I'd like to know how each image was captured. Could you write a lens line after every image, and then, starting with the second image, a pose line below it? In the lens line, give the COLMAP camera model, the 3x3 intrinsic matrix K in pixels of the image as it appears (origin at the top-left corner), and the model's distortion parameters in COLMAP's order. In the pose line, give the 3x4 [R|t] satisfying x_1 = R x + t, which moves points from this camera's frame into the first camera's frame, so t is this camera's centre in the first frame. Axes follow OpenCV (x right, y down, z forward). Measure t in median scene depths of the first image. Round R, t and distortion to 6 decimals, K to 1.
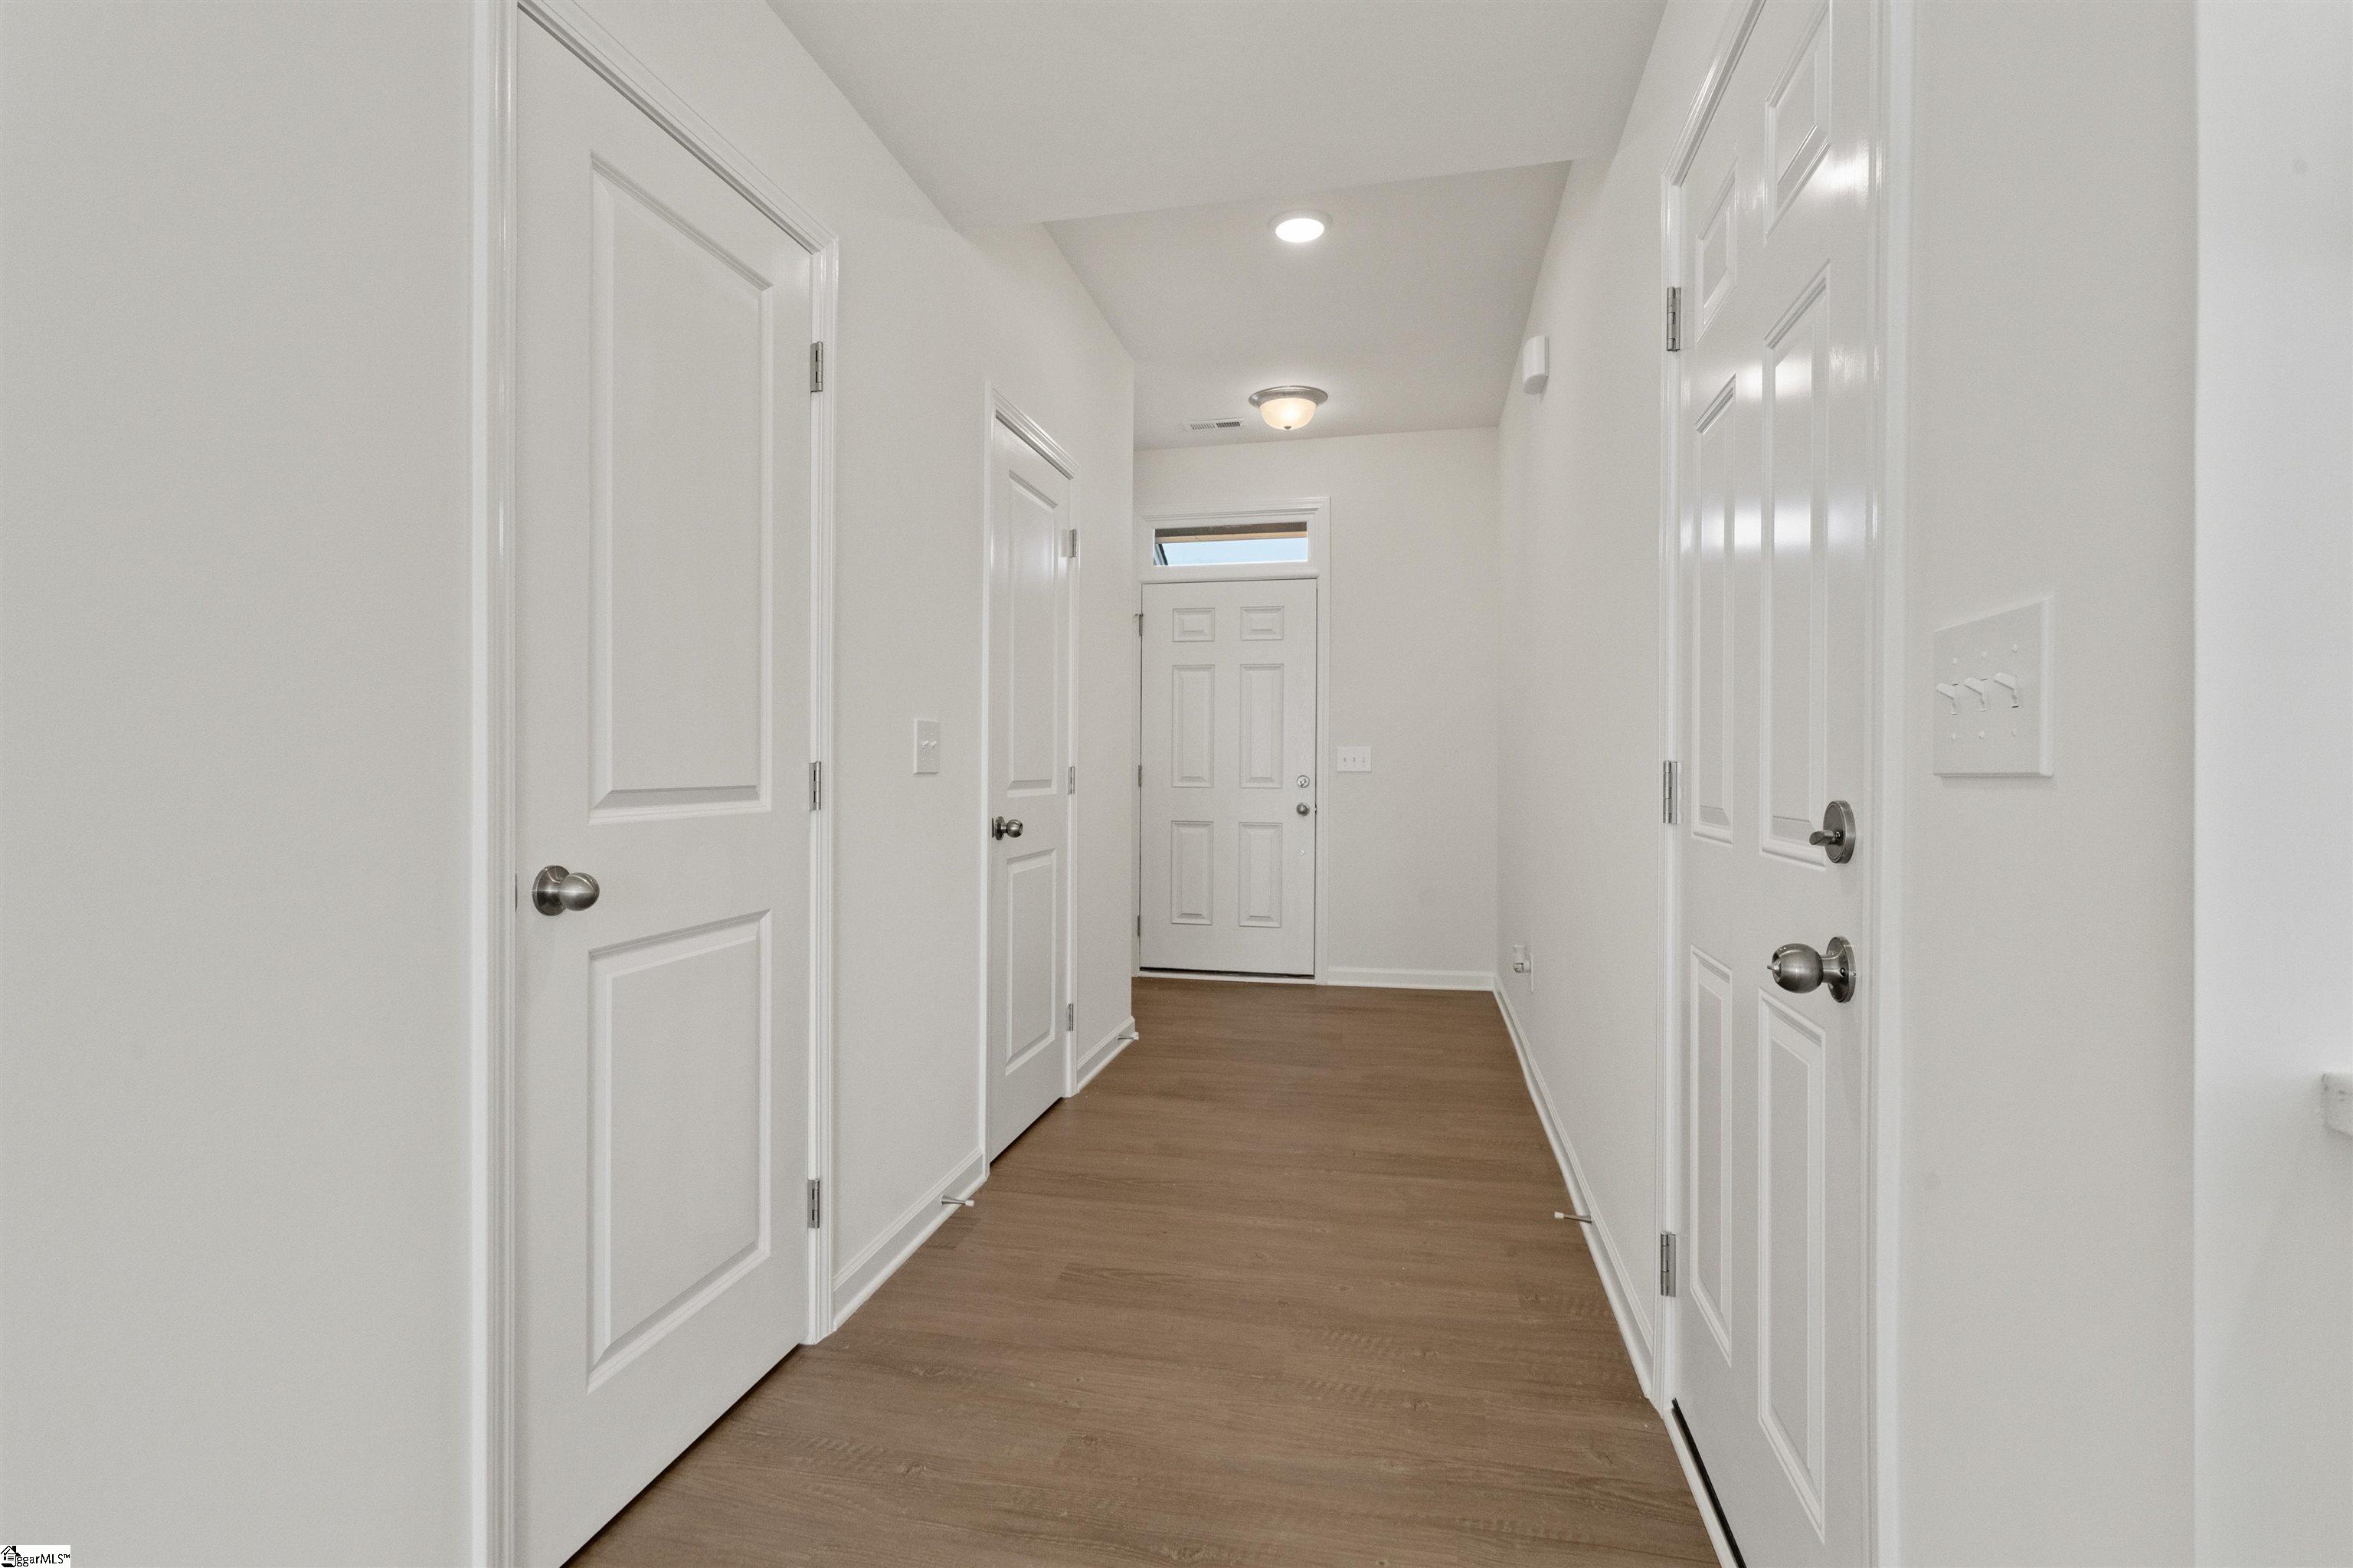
lens RADIAL K [[1159.1, 0, 1163.9], [0, 1159.1, 770.1], [0, 0, 1]] dist [-0.002994, -0.000490]
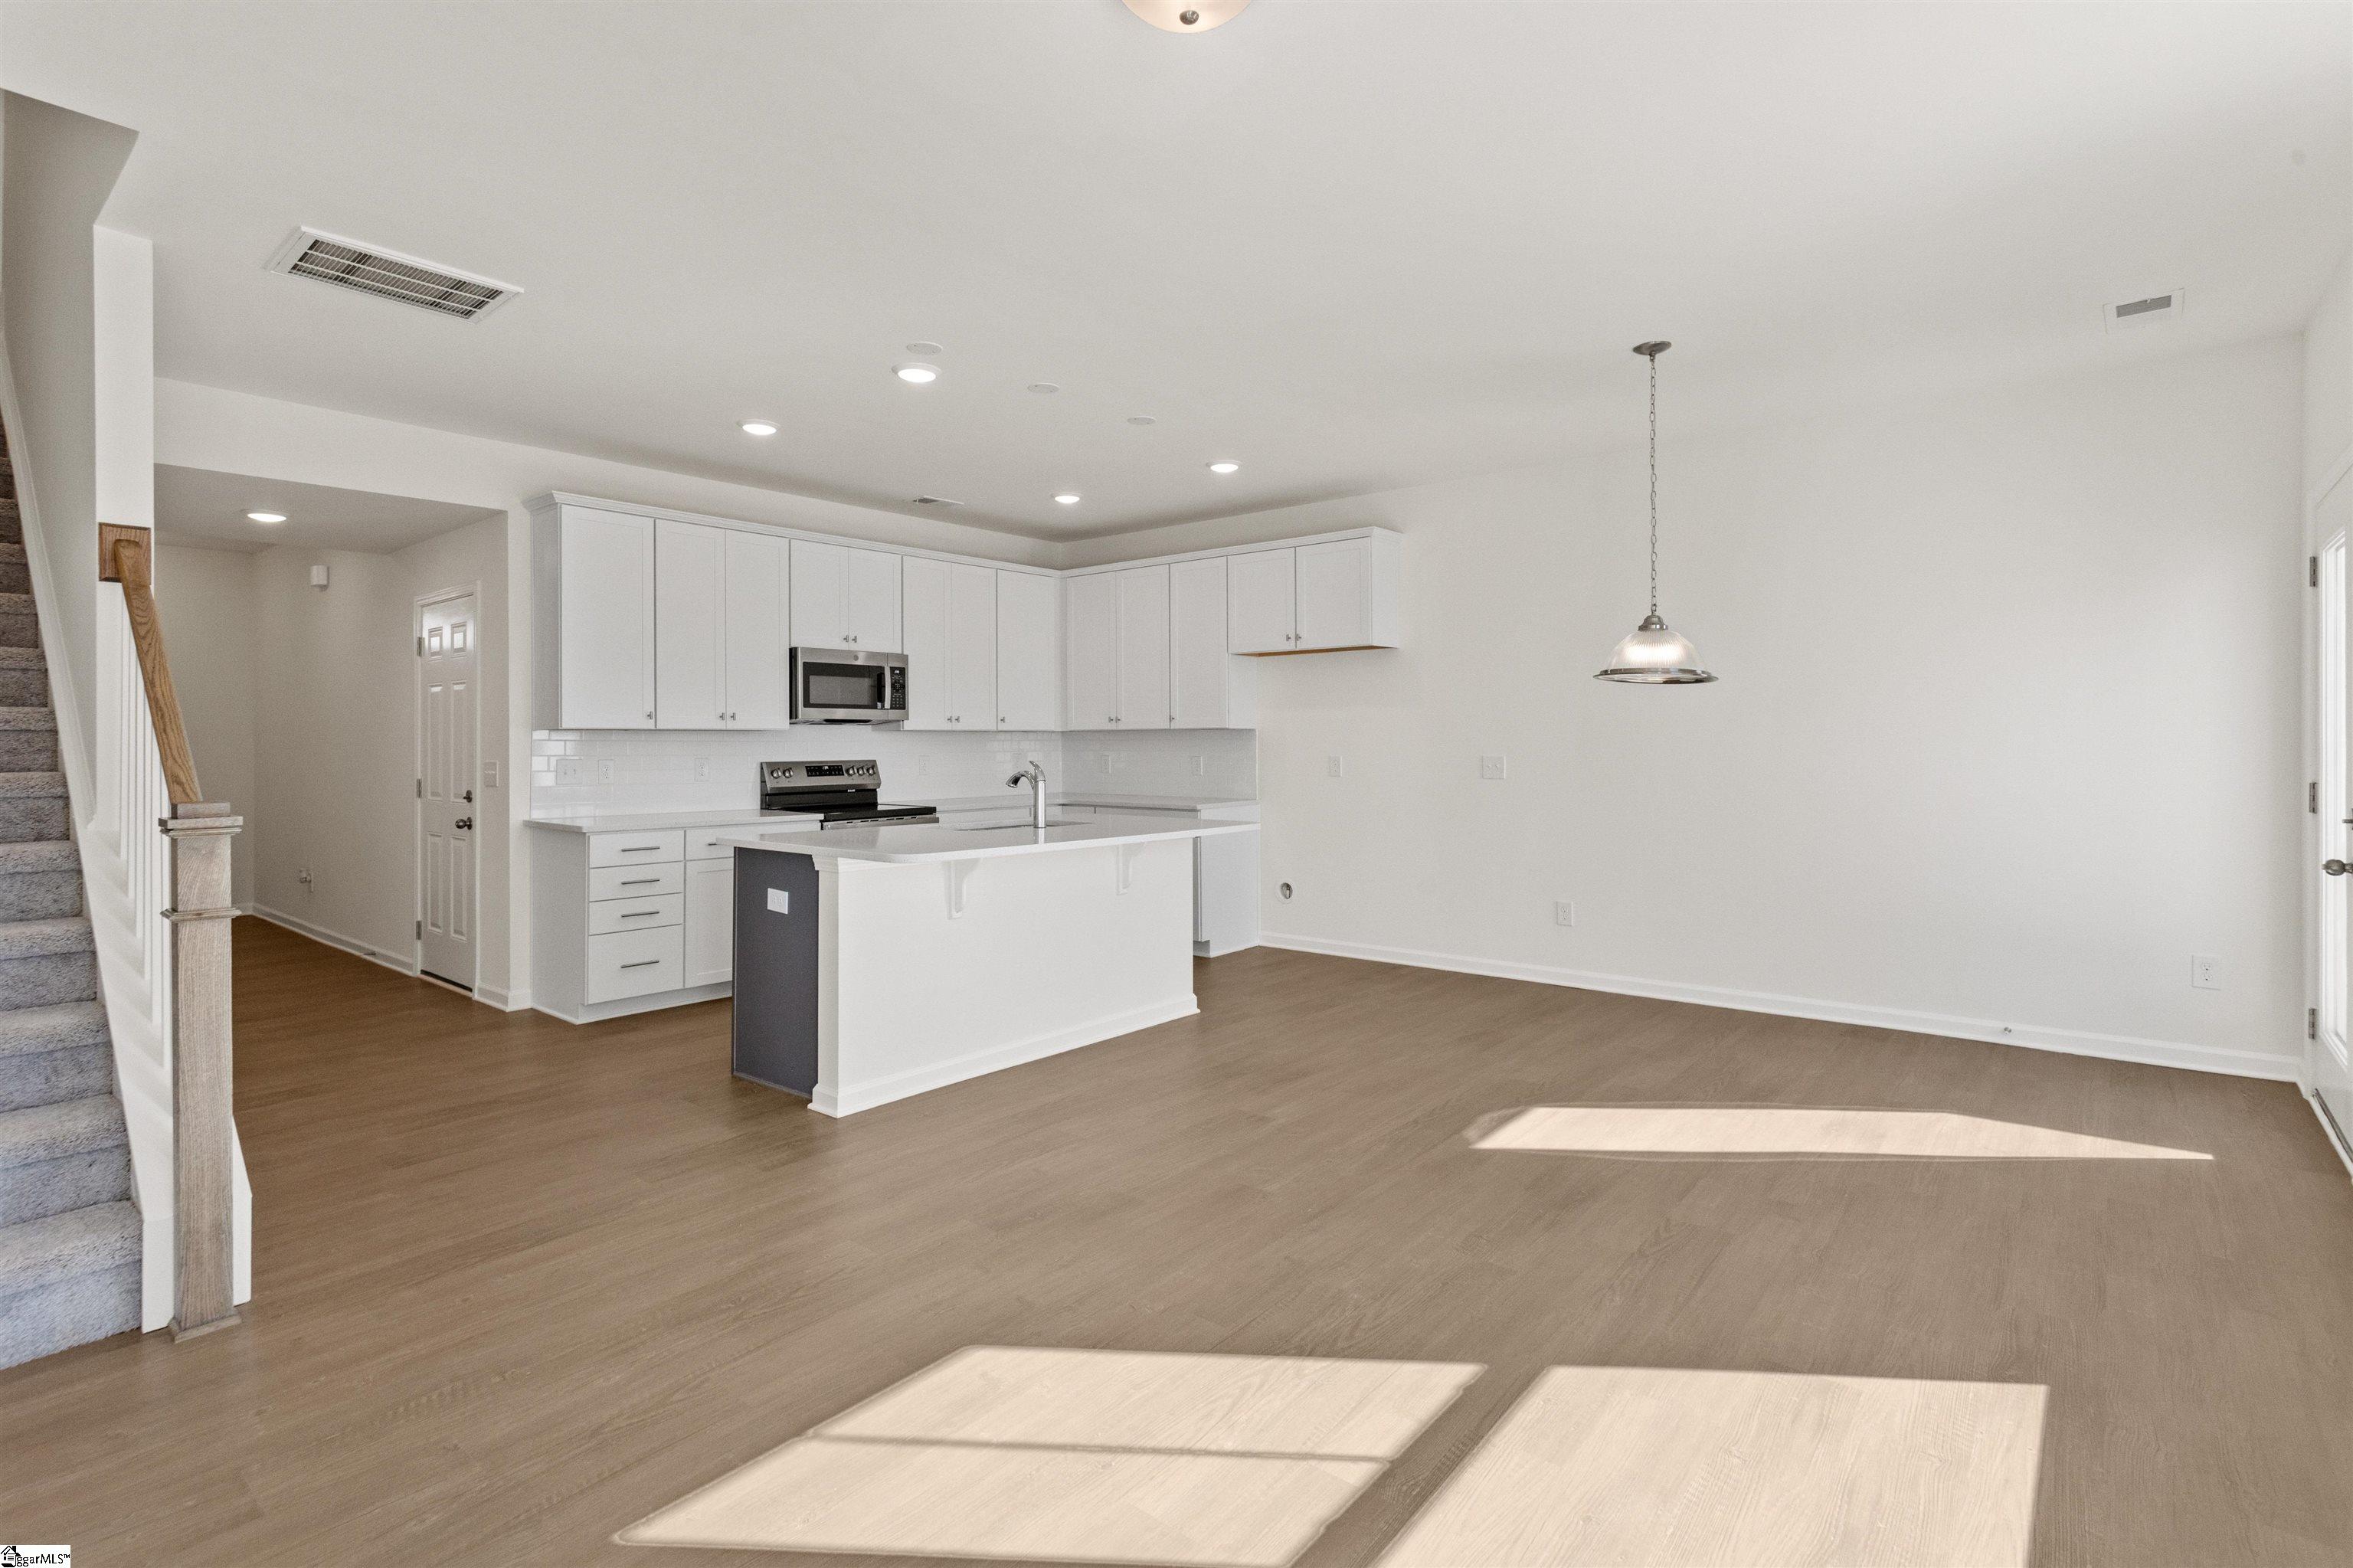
lens RADIAL K [[1139.0, 0, 1169.1], [0, 1139.0, 732.3], [0, 0, 1]] dist [-0.002488, -0.000049]
pose [[0.477371, -0.000725, 0.878701, -0.467404], [0.009832, 0.999941, -0.004516, -0.034964], [-0.878647, 0.010795, 0.477351, -0.817534]]
